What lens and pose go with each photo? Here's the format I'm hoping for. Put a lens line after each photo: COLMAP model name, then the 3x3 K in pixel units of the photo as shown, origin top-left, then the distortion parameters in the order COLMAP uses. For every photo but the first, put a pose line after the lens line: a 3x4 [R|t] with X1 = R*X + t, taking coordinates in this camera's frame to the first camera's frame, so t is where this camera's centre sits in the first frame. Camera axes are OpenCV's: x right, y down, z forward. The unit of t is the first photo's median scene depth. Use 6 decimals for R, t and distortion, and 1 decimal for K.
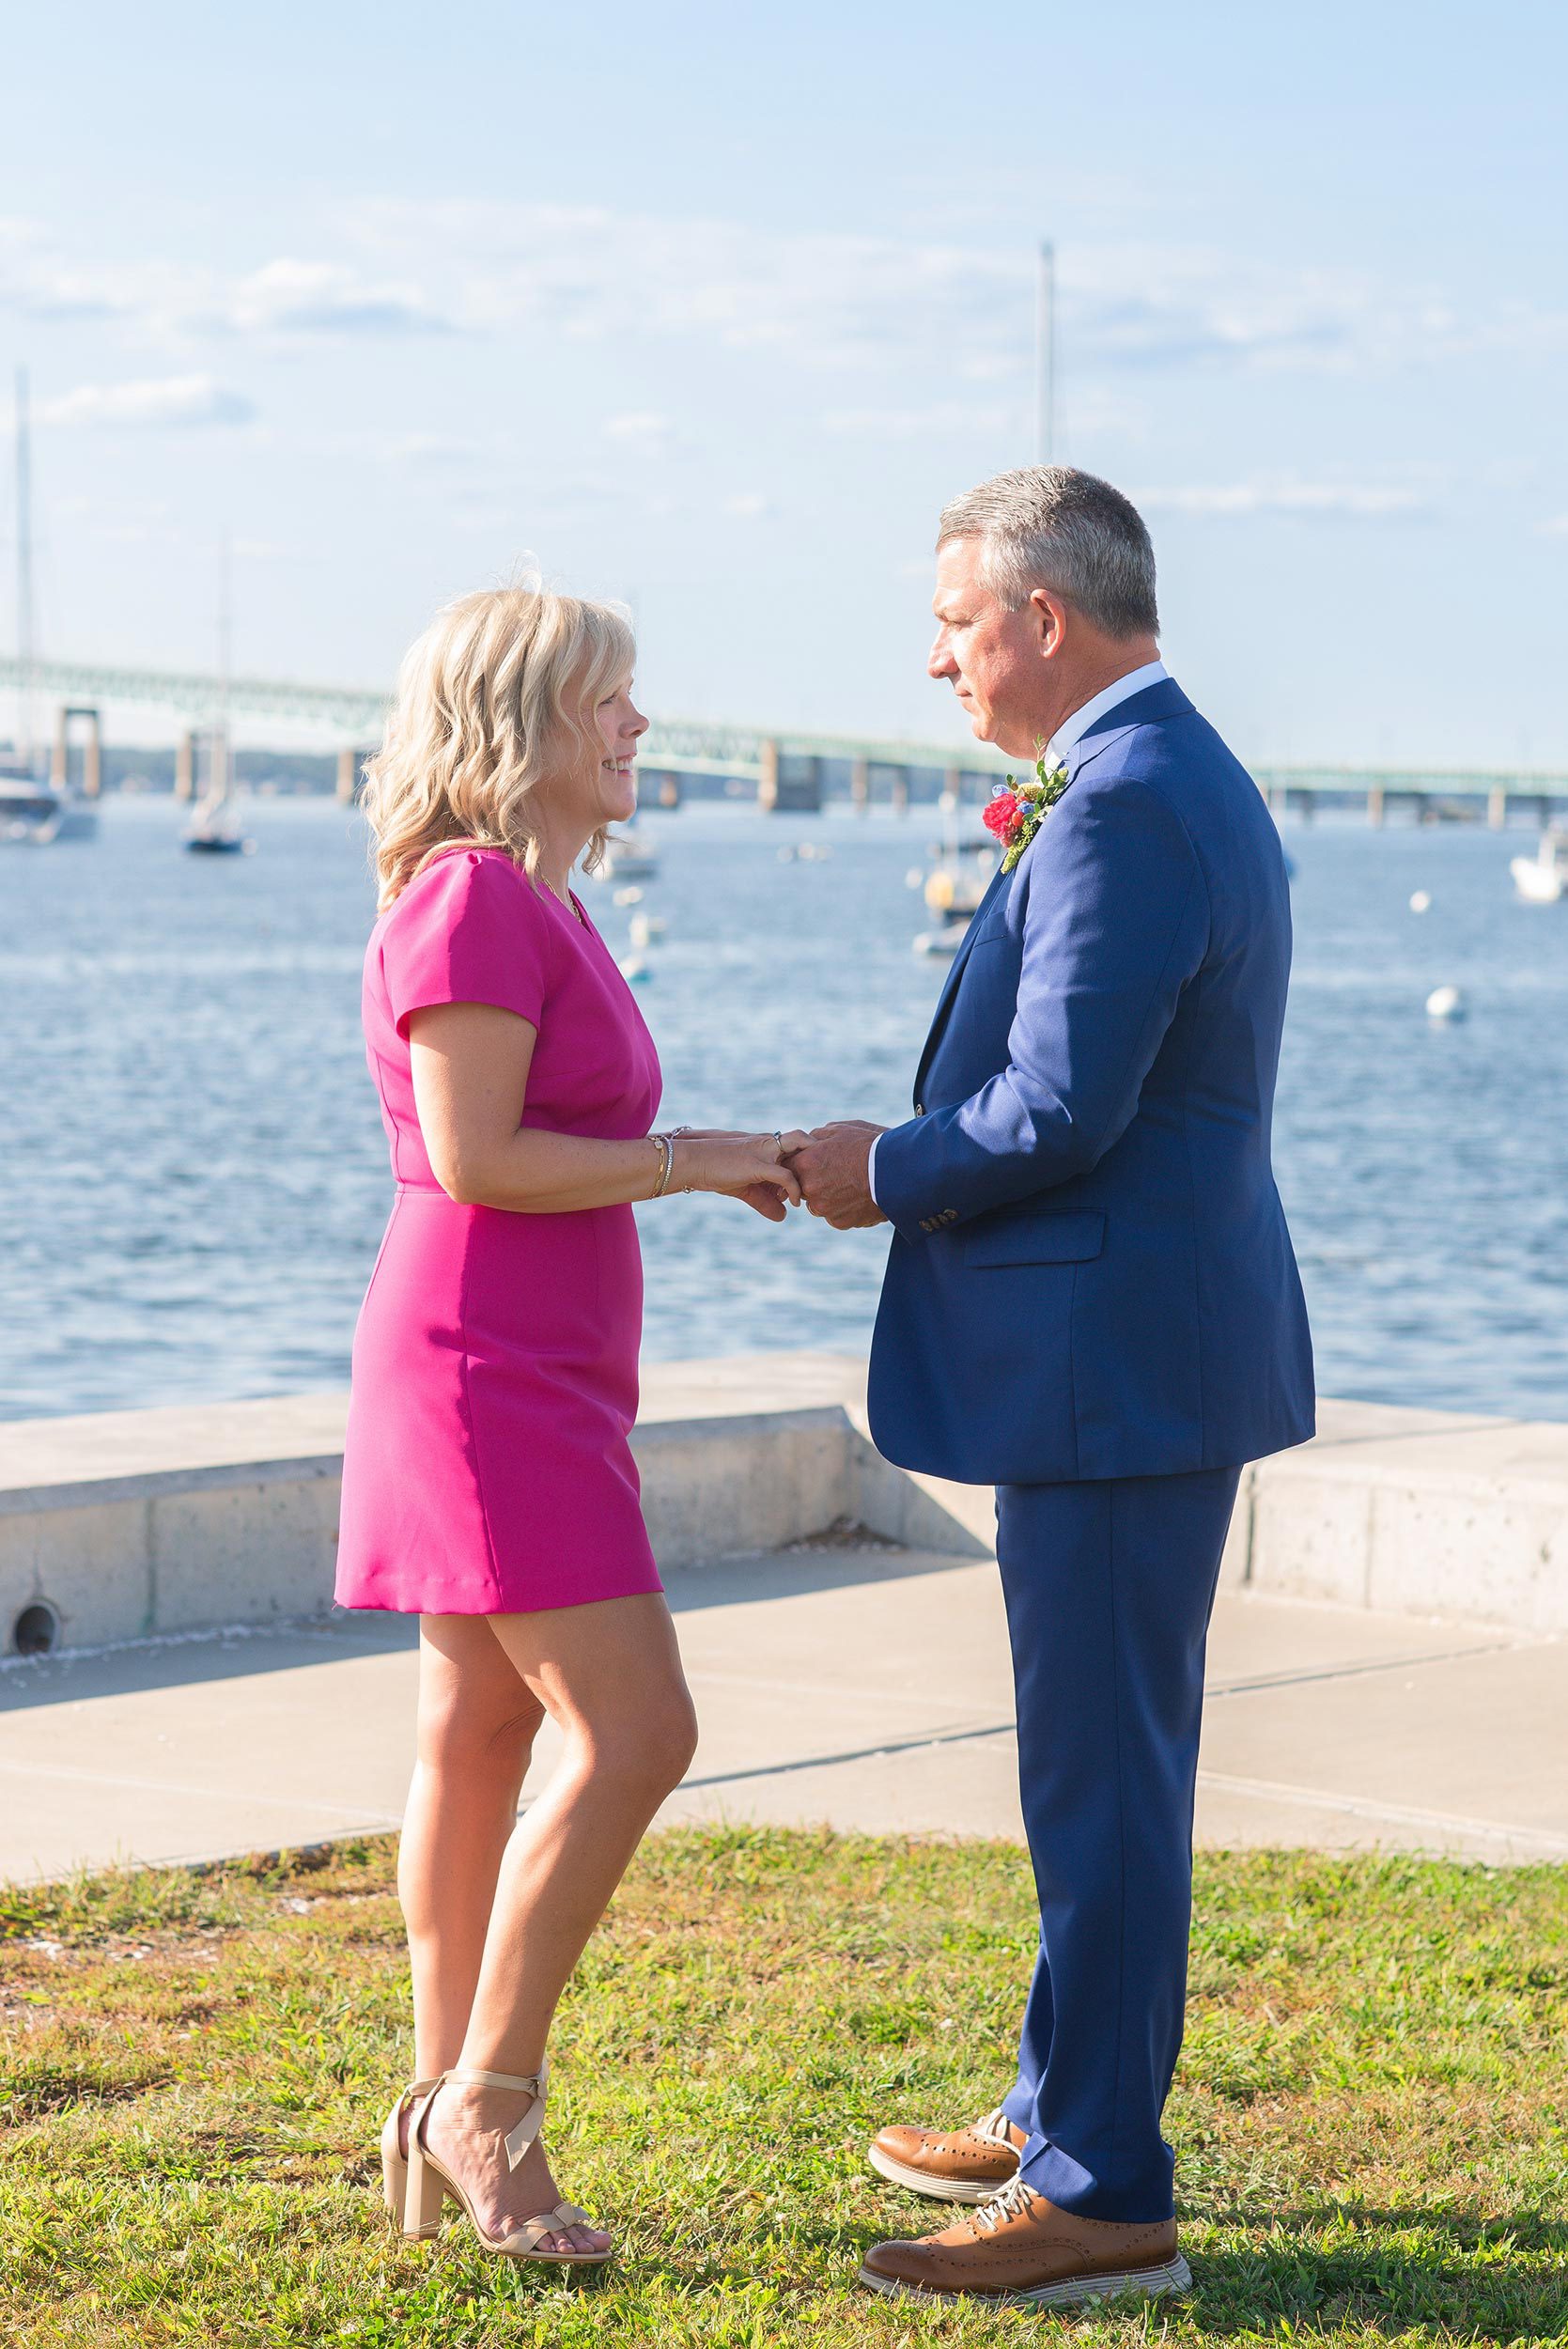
lens RADIAL K [[6466.8, 0, 786.7], [0, 6466.8, 1171.0], [0, 0, 1]] dist [-0.111154, -0.382341]
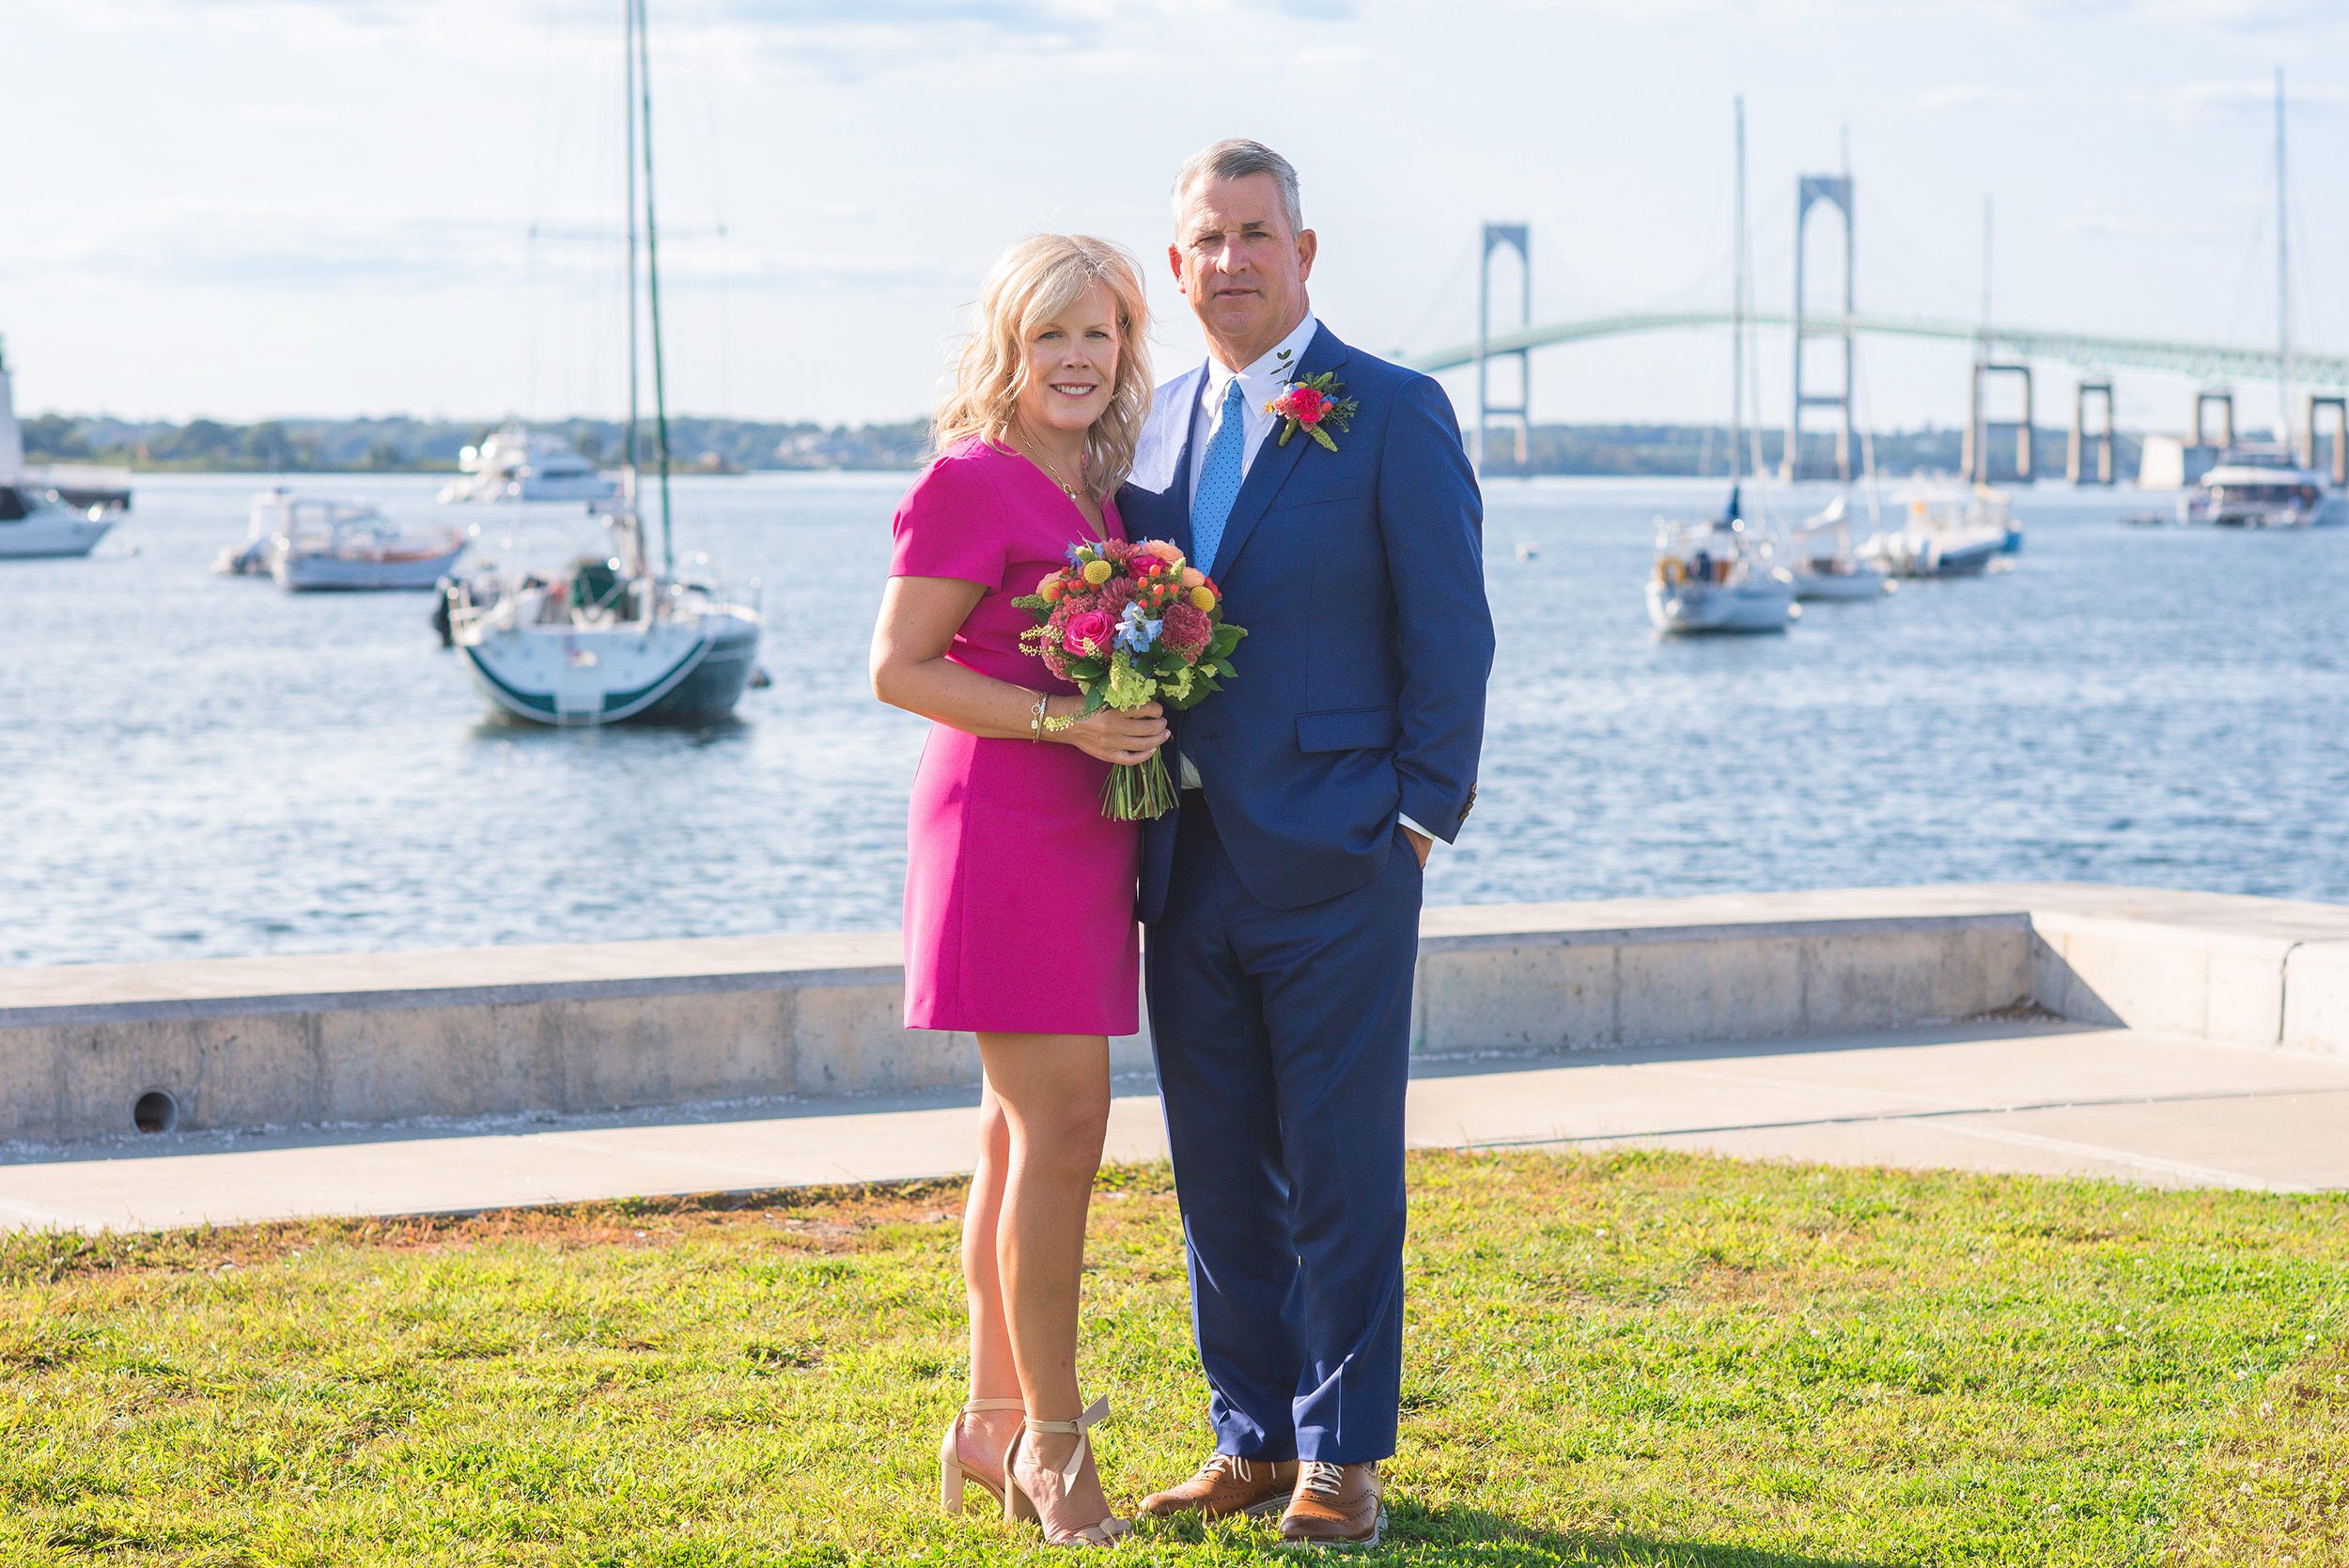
lens RADIAL K [[6537.9, 0, 1168.7], [0, 6537.9, 783.3], [0, 0, 1]] dist [-0.093599, 0.979949]
pose [[0.951420, 0.007205, -0.307811, 0.283026], [-0.011317, 0.999869, -0.011575, 0.031097], [0.307687, 0.014496, 0.951377, -0.352983]]
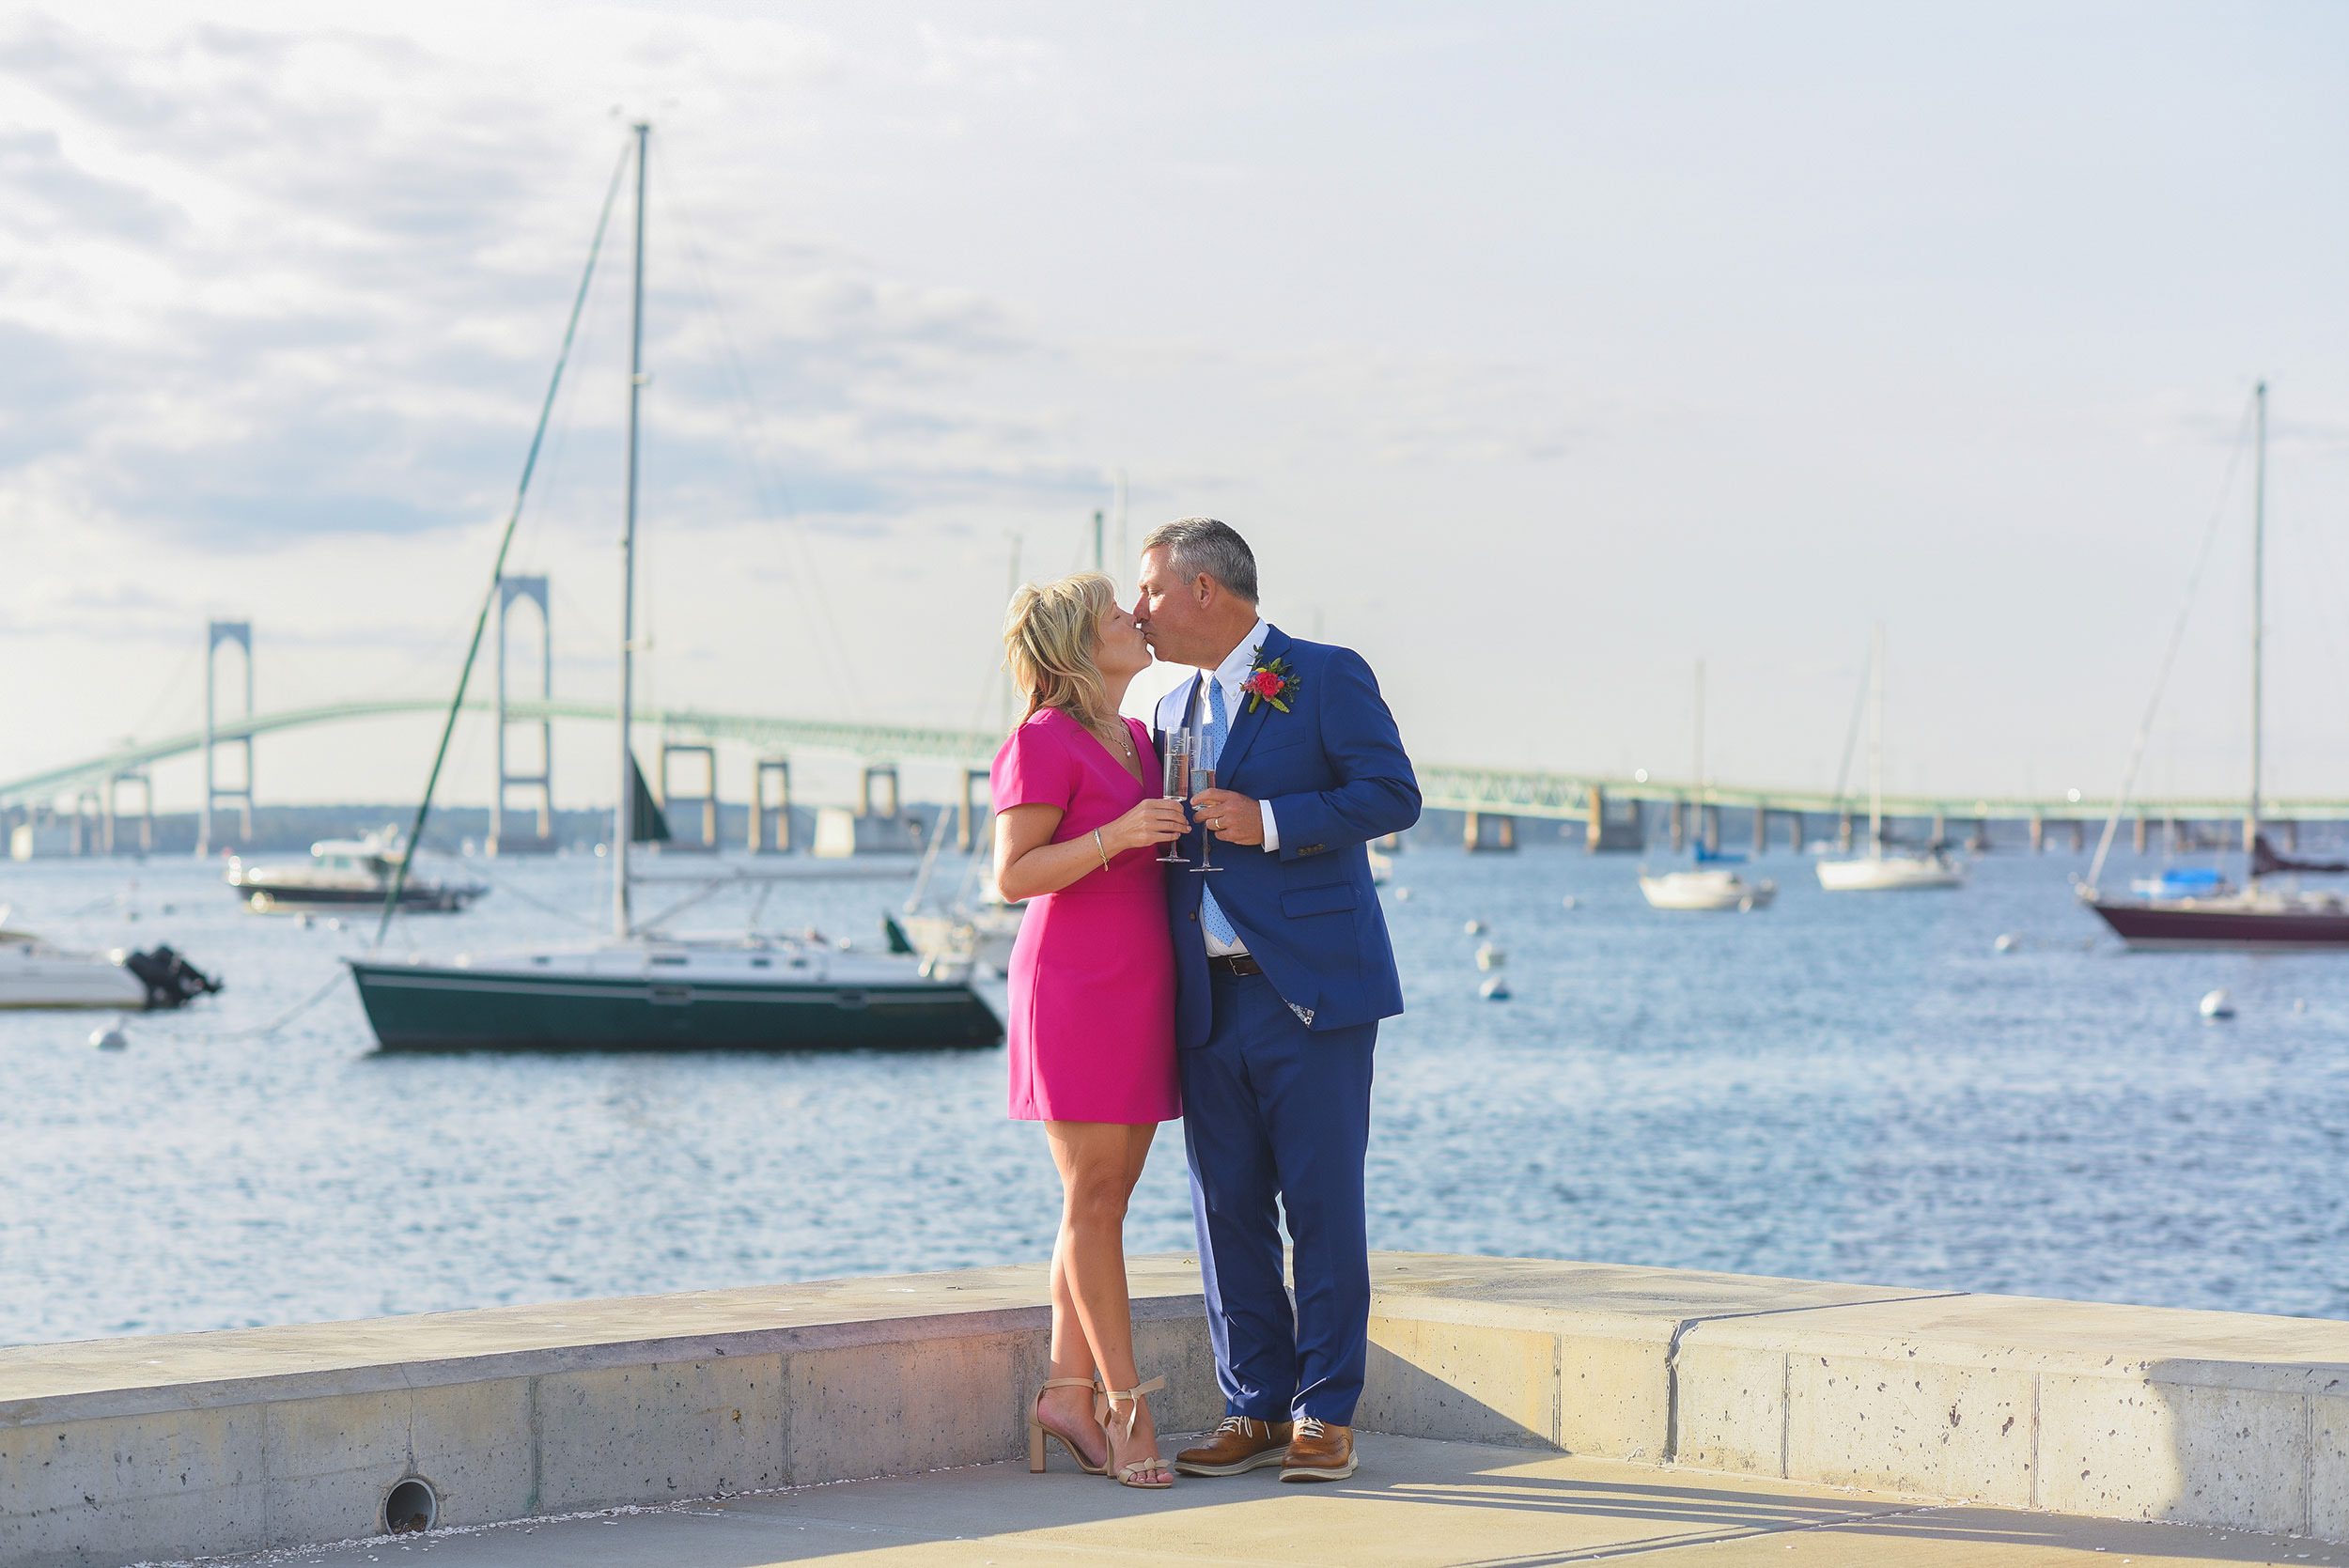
lens RADIAL K [[5702.6, 0, 1251.6], [0, 5702.6, 784.2], [0, 0, 1]] dist [-0.120308, -0.001197]
pose [[0.997253, -0.020966, -0.071035, 0.076694], [0.015872, 0.997312, -0.071532, 0.024324], [0.072344, 0.070208, 0.994906, 0.130650]]
